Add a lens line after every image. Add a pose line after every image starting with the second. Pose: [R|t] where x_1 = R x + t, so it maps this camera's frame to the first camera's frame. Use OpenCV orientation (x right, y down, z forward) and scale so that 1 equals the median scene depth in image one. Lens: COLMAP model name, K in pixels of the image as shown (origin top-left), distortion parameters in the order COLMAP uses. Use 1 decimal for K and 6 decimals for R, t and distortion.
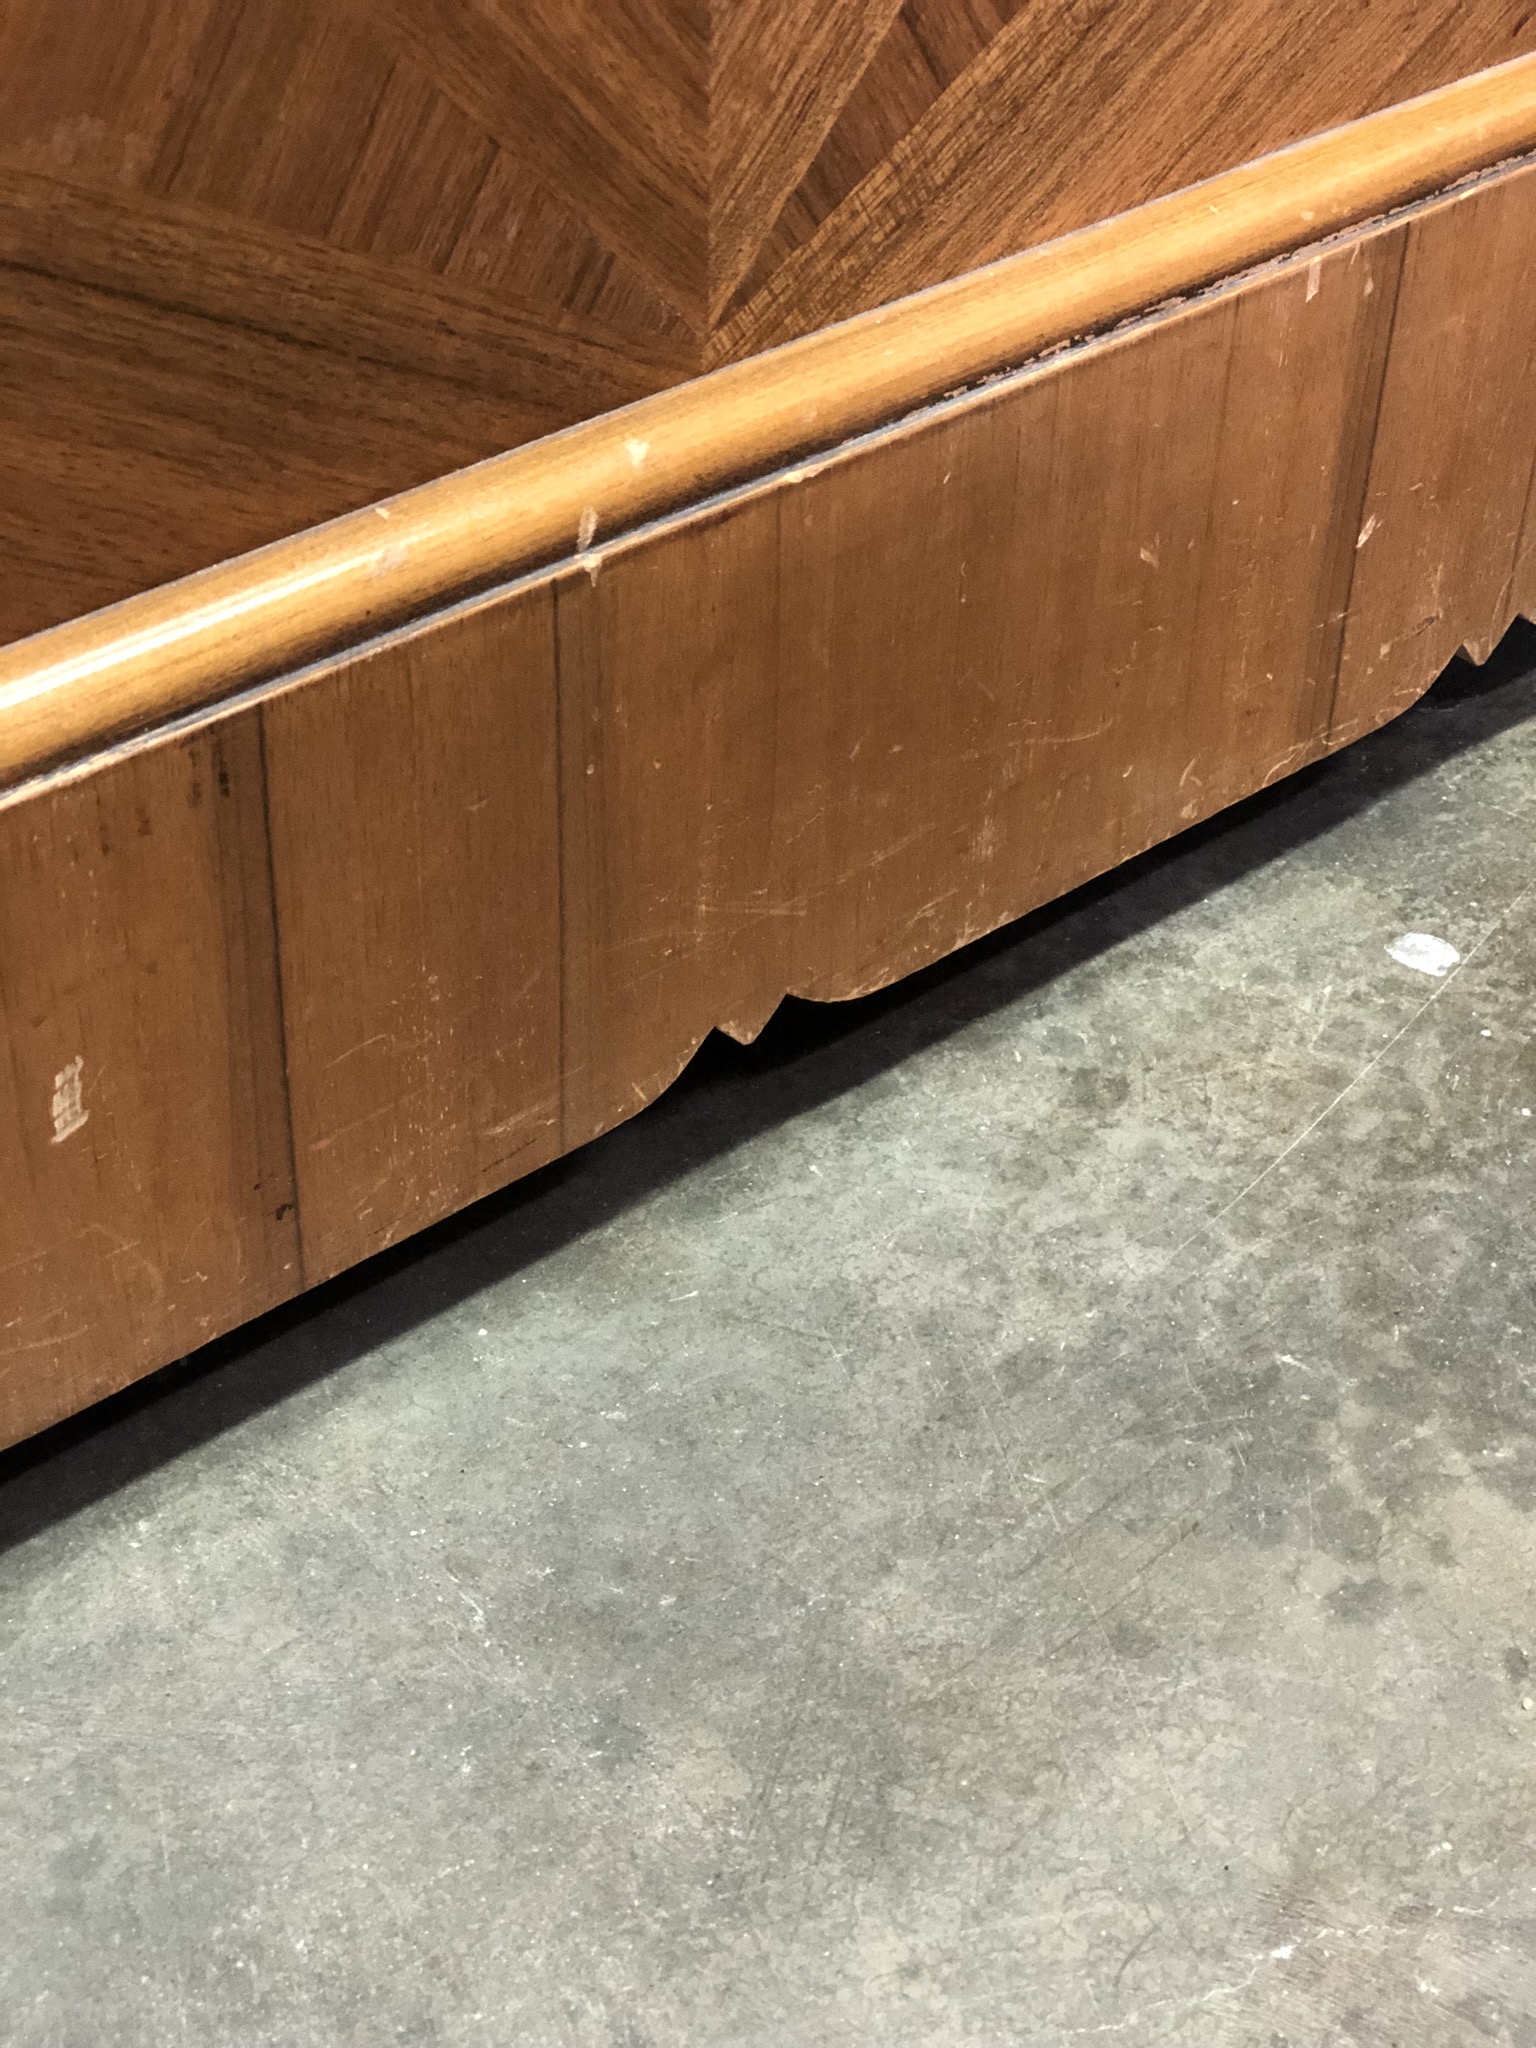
lens RADIAL K [[3401.7, 0, 767.5], [0, 3401.7, 997.0], [0, 0, 1]] dist [-0.067194, 0.909483]
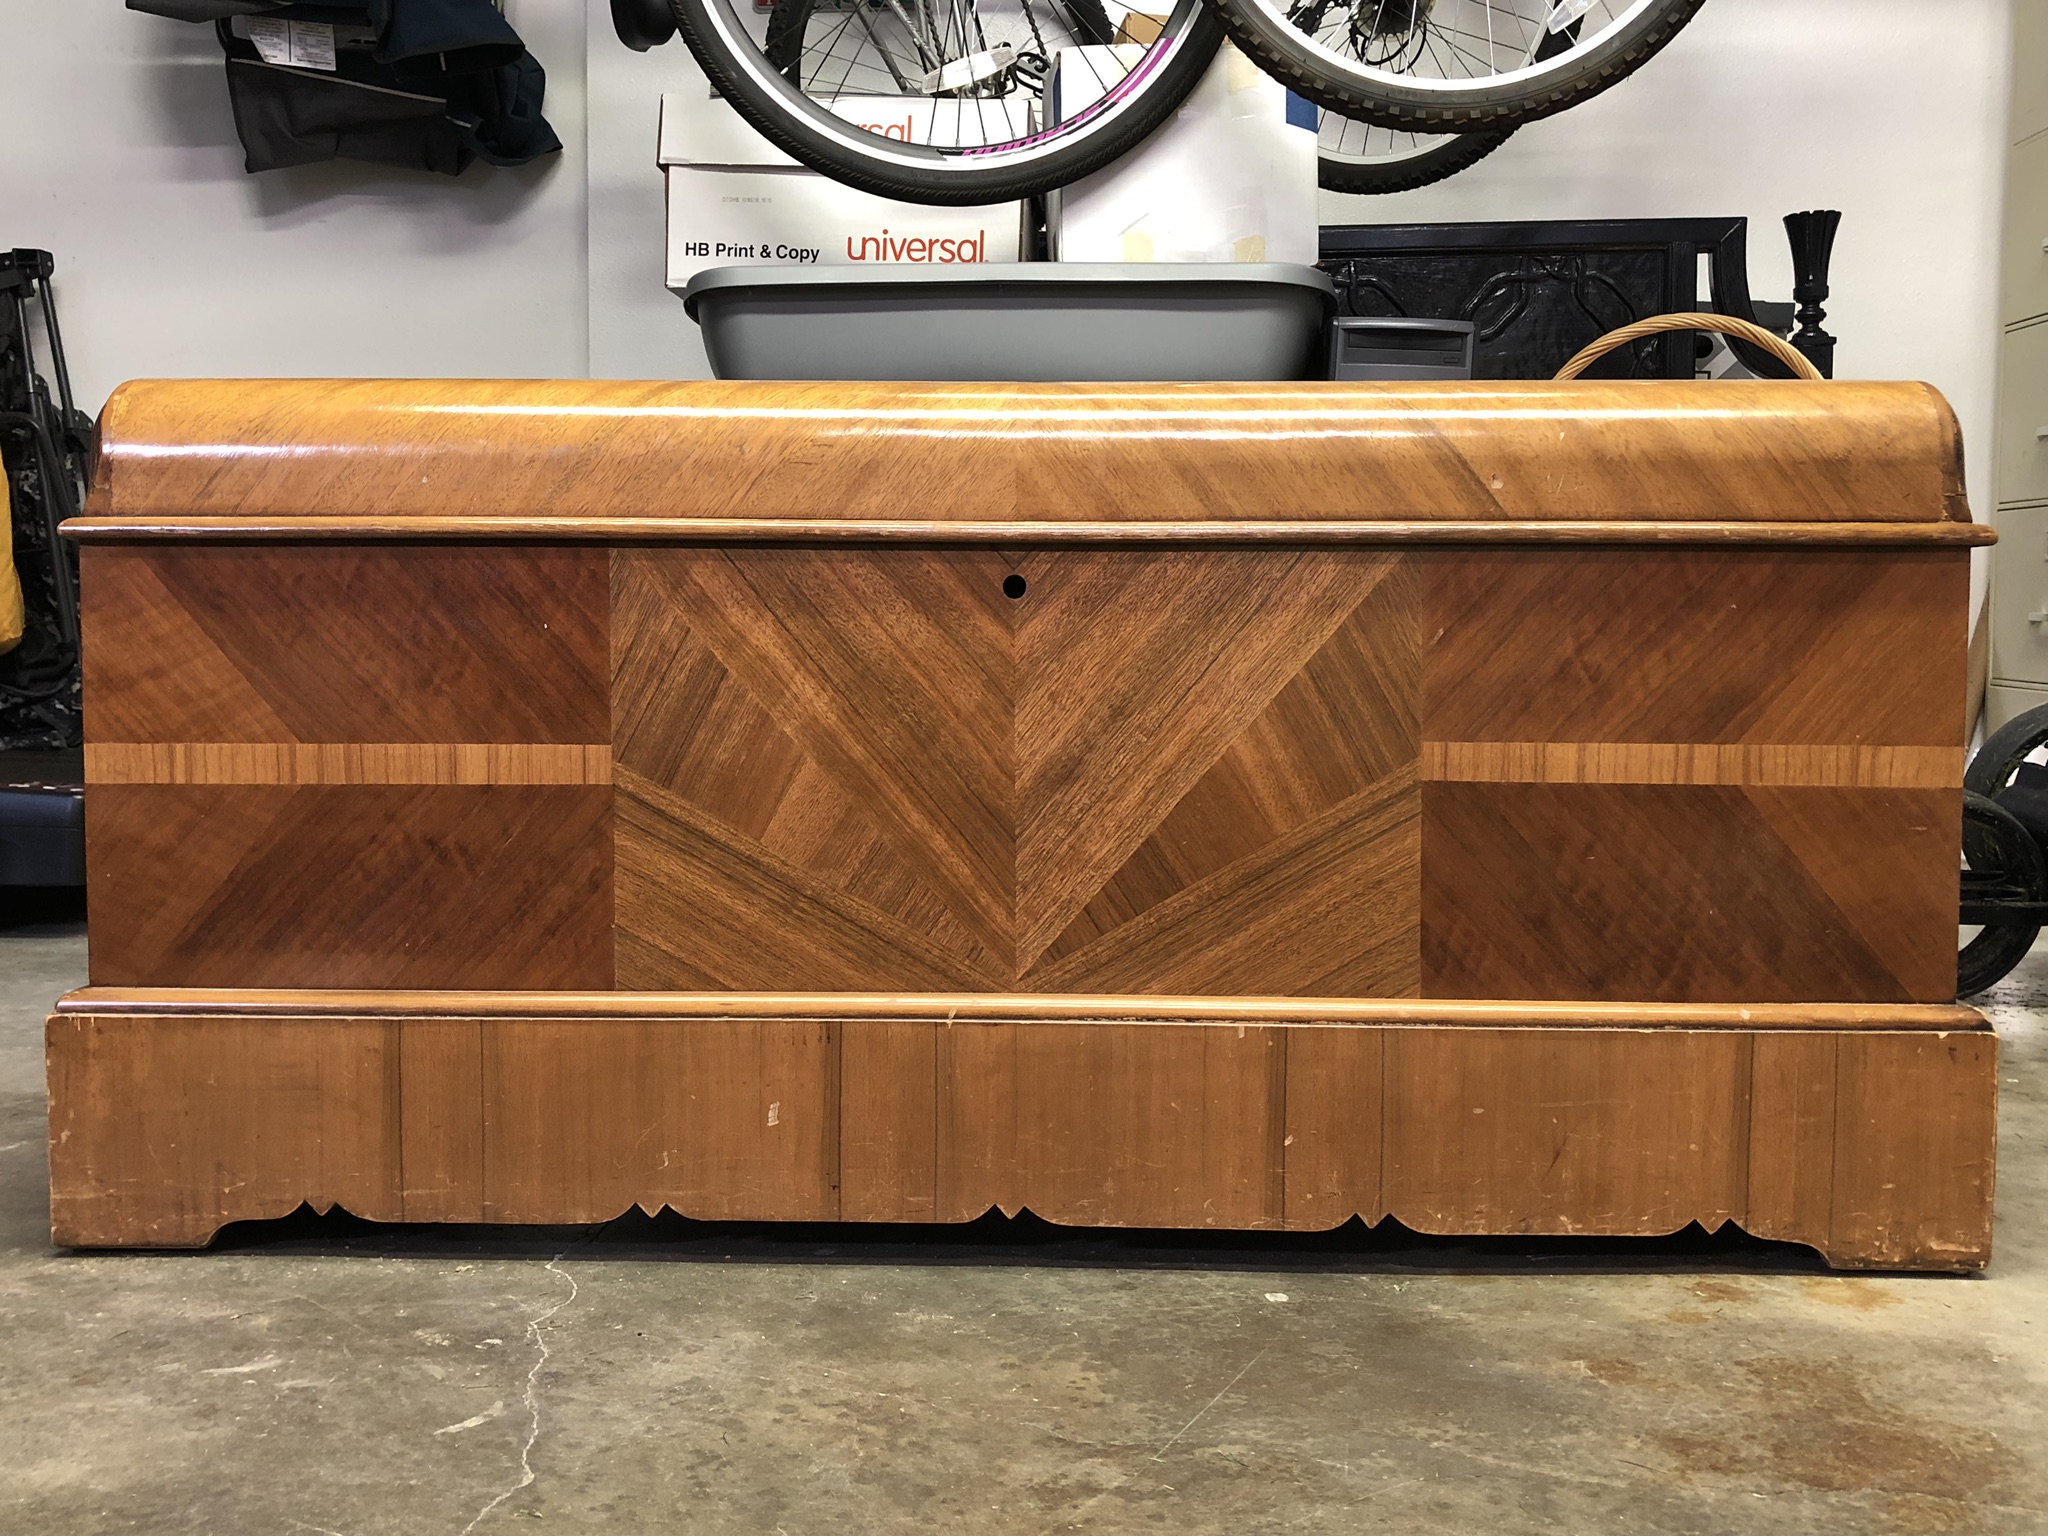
lens RADIAL K [[1977.4, 0, 1024.0], [0, 1977.4, 768.0], [0, 0, 1]] dist [0.152675, -0.444799]
pose [[0.733633, 0.041850, -0.678256, 1.326171], [-0.409714, 0.823525, -0.392352, 0.416005], [0.542140, 0.565734, 0.621312, -0.411904]]
